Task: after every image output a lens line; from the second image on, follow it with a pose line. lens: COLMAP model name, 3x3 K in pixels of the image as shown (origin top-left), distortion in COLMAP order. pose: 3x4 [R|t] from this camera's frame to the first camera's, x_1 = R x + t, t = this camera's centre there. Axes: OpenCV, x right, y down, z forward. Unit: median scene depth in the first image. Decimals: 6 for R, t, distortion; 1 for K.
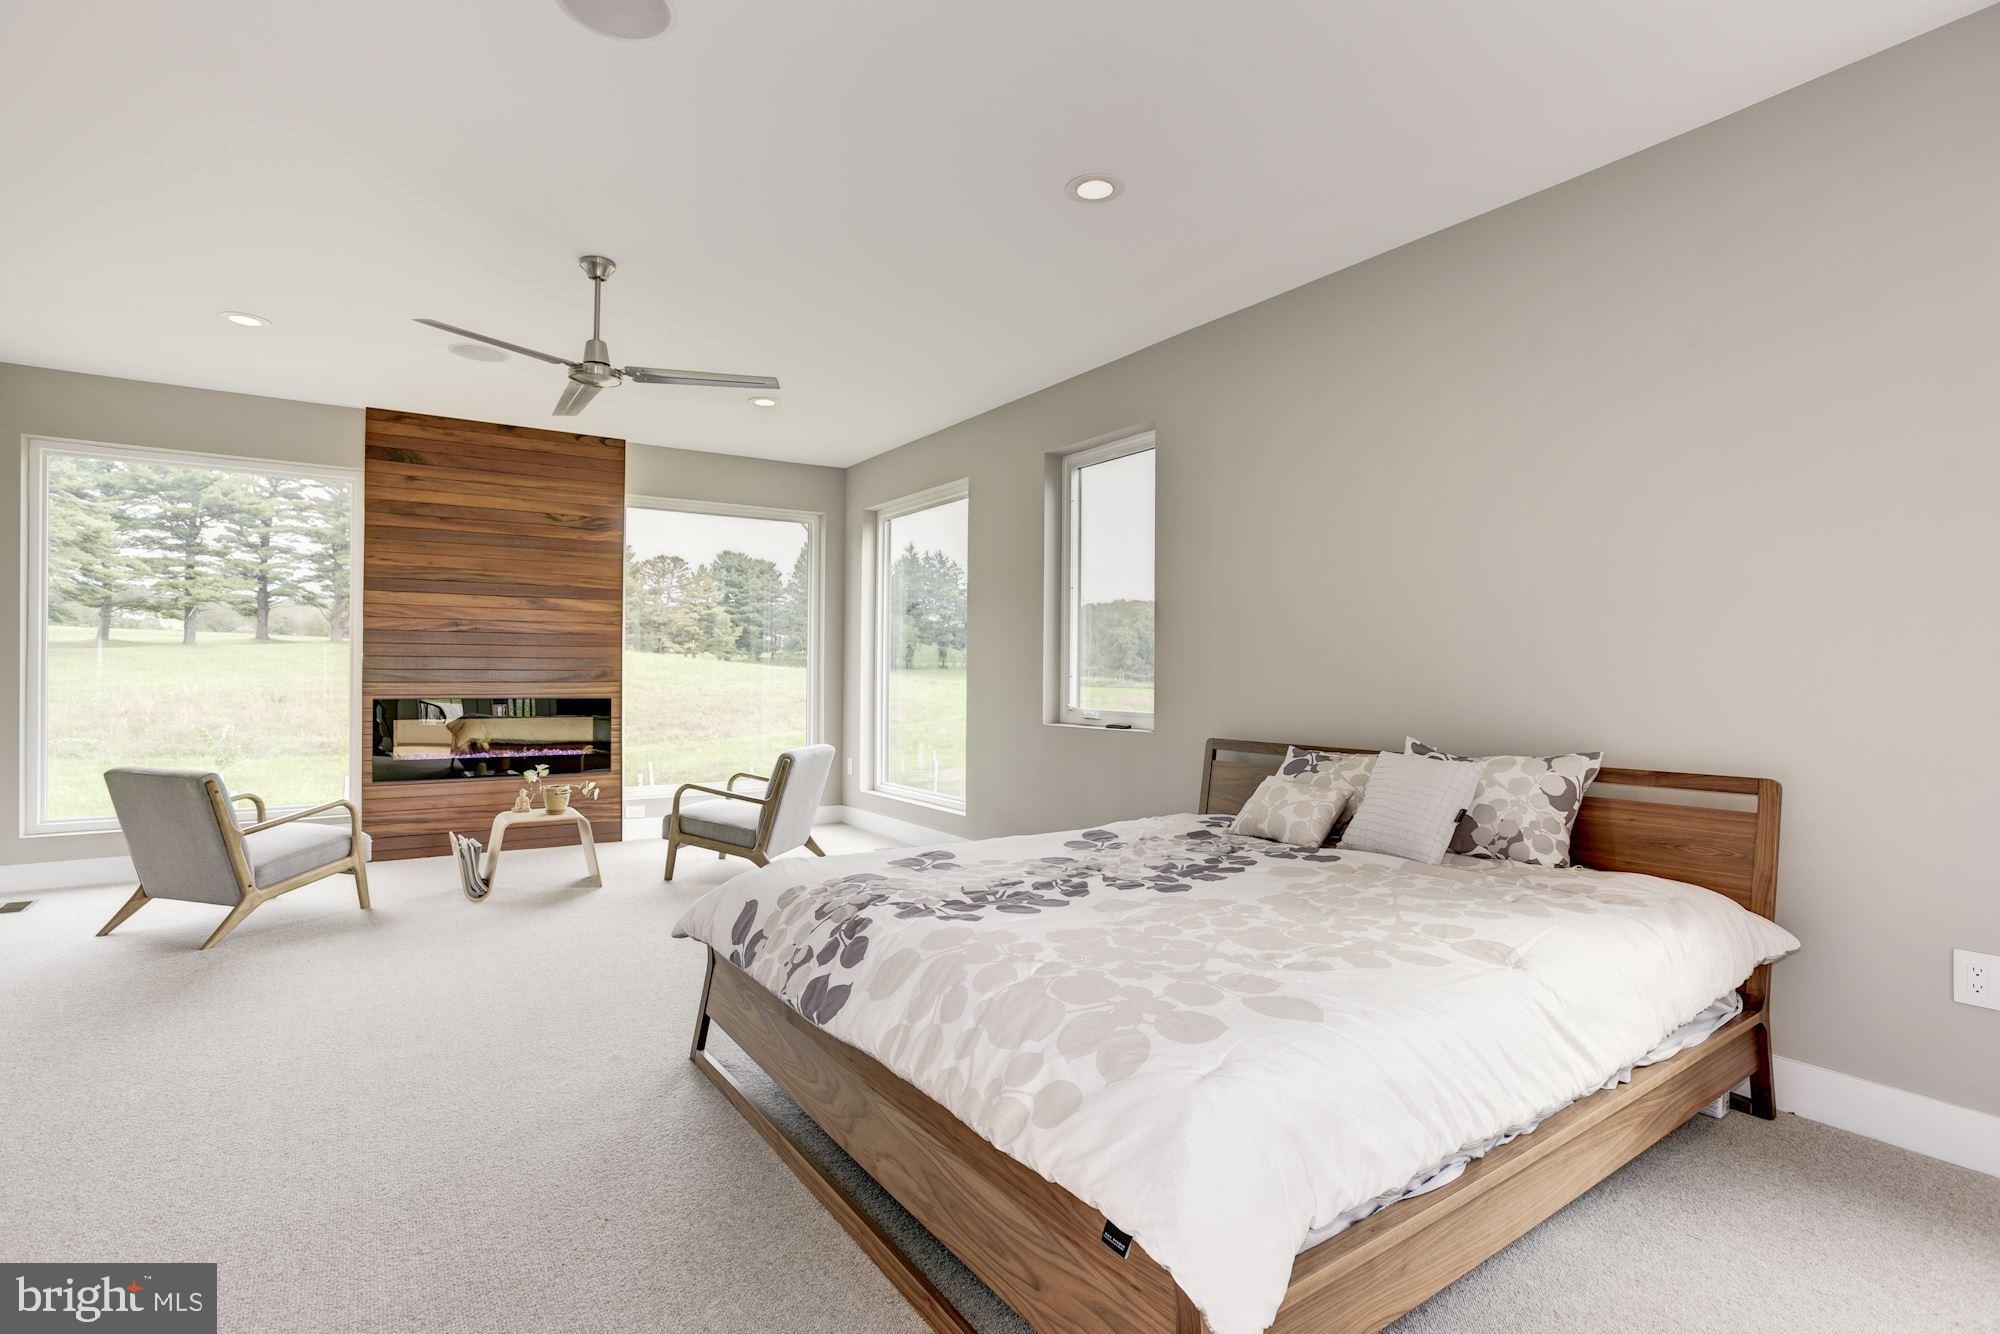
lens RADIAL K [[931.9, 0, 1000.0], [0, 931.9, 667.0], [0, 0, 1]] dist [-0.040387, 0.018254]
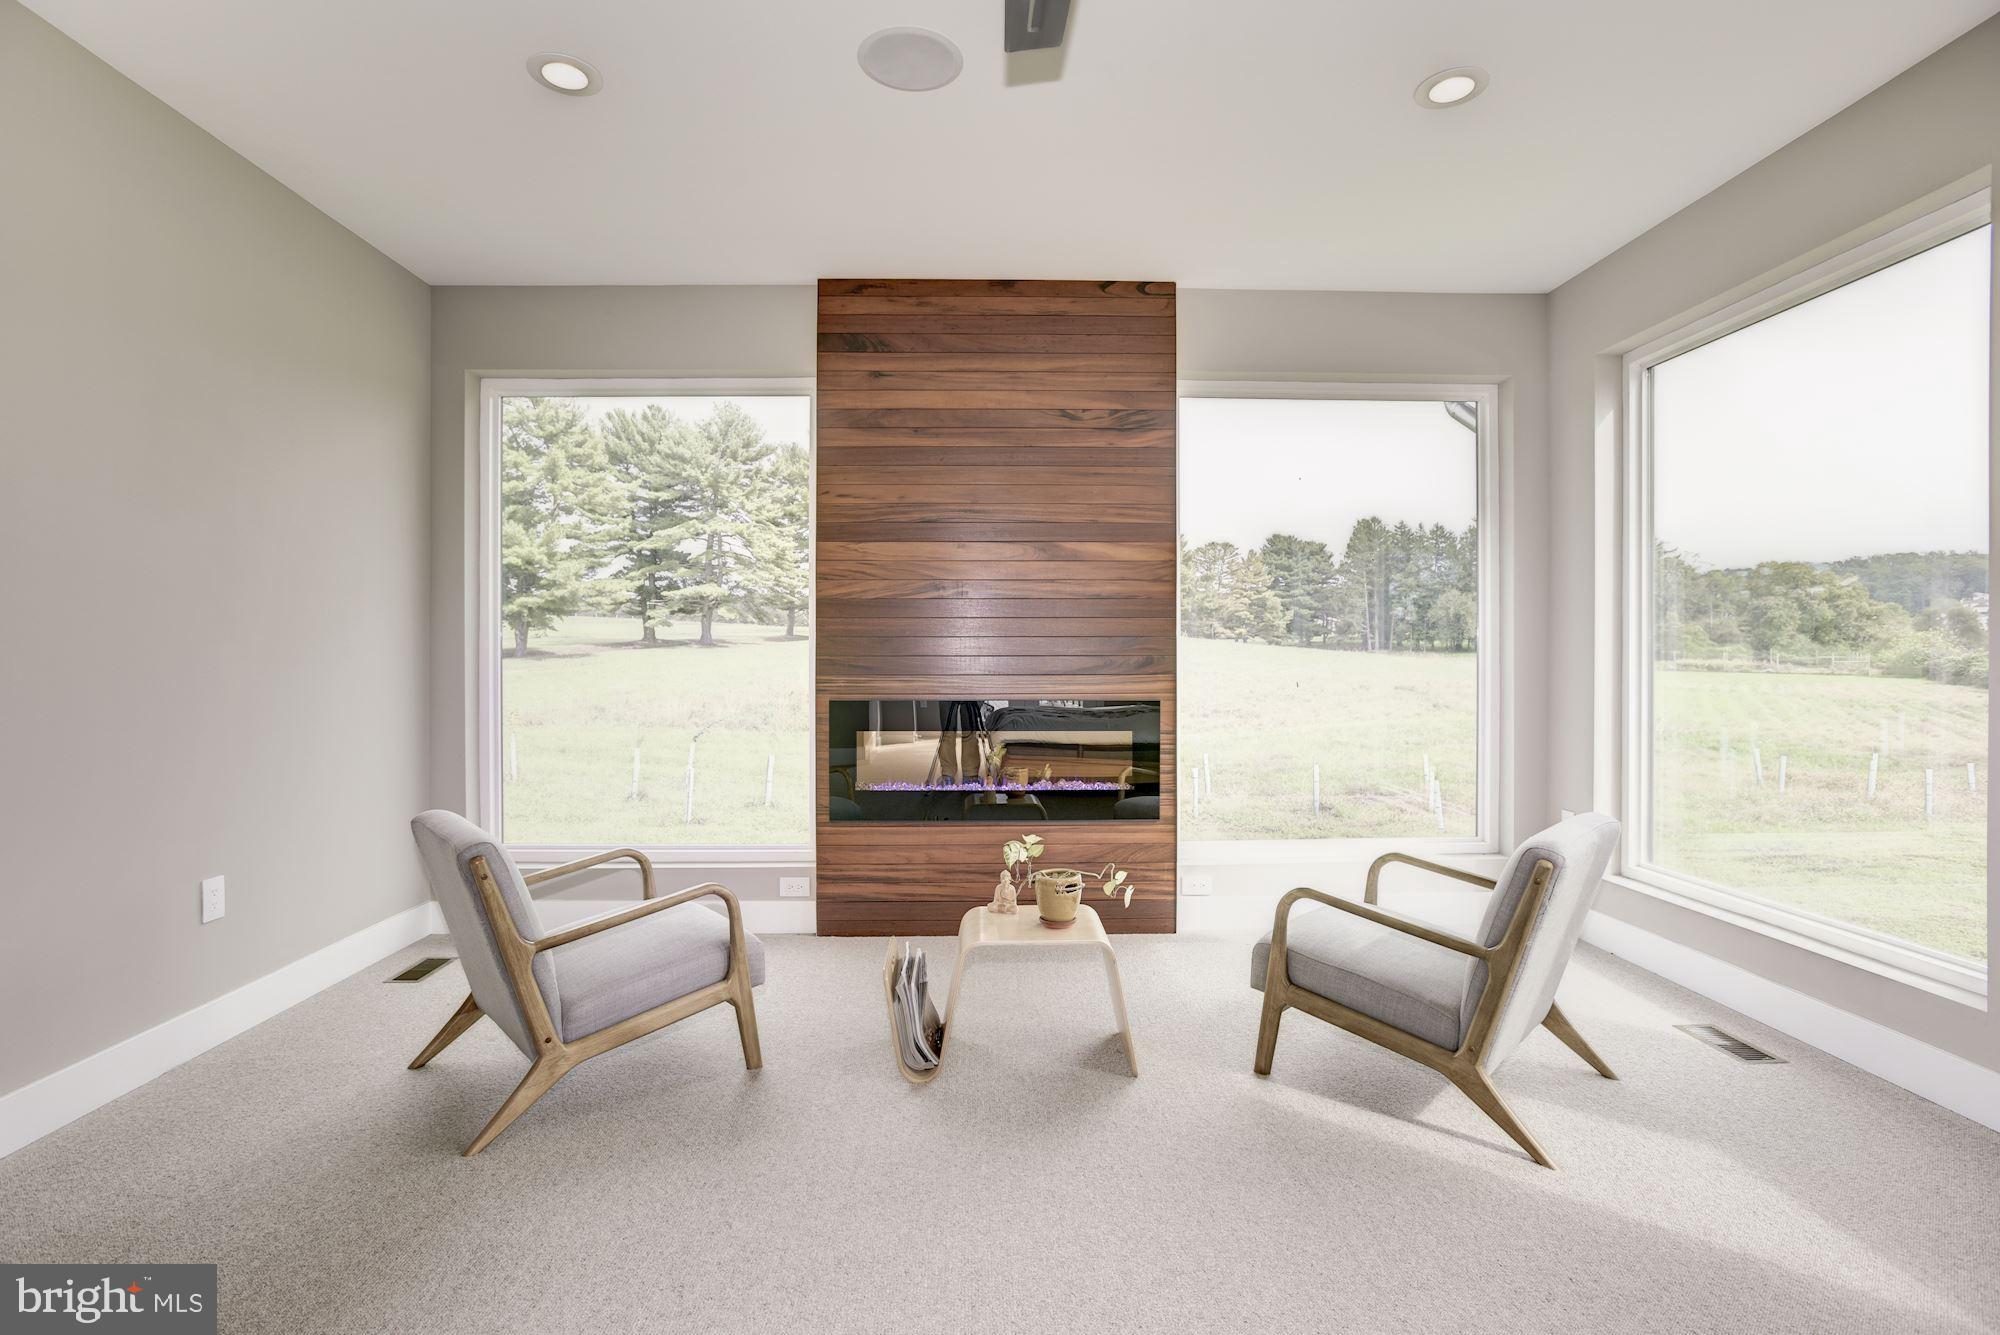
lens RADIAL K [[931.9, 0, 1000.0], [0, 931.9, 667.5], [0, 0, 1]] dist [-0.040387, 0.018254]
pose [[0.839234, -0.000735, -0.543770, -0.174259], [0.009804, 0.999857, 0.013780, 0.002210], [0.543682, -0.016895, 0.839121, 0.428312]]
